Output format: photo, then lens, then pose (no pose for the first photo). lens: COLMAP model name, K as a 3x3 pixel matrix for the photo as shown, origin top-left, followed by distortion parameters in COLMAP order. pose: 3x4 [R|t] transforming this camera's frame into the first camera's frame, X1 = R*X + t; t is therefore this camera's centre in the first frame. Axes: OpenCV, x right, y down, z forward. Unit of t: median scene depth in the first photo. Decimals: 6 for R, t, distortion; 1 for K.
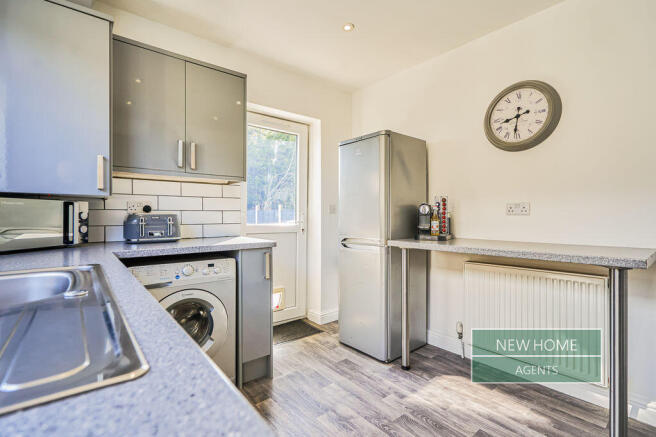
lens RADIAL K [[309.1, 0, 323.6], [0, 309.1, 216.1], [0, 0, 1]] dist [0.002489, -0.000702]
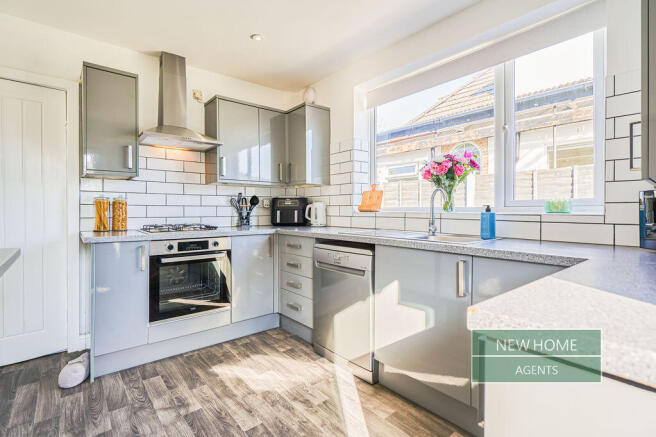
lens RADIAL K [[309.1, 0, 331.3], [0, 309.1, 210.2], [0, 0, 1]] dist [0.002489, -0.000702]
pose [[-0.999331, -0.002158, -0.036502, -0.224540], [-0.002285, 0.999991, 0.003446, -0.002286], [0.036494, 0.003527, -0.999328, 1.105846]]
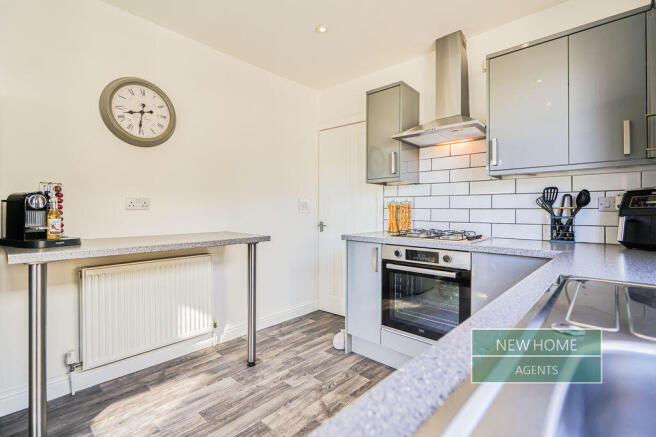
lens RADIAL K [[309.1, 0, 323.5], [0, 309.1, 212.4], [0, 0, 1]] dist [0.002489, -0.000702]
pose [[-0.150398, -0.004230, 0.988616, -0.515609], [-0.005030, 0.999981, 0.003514, -0.003232], [-0.988613, -0.004444, -0.150417, 0.631454]]
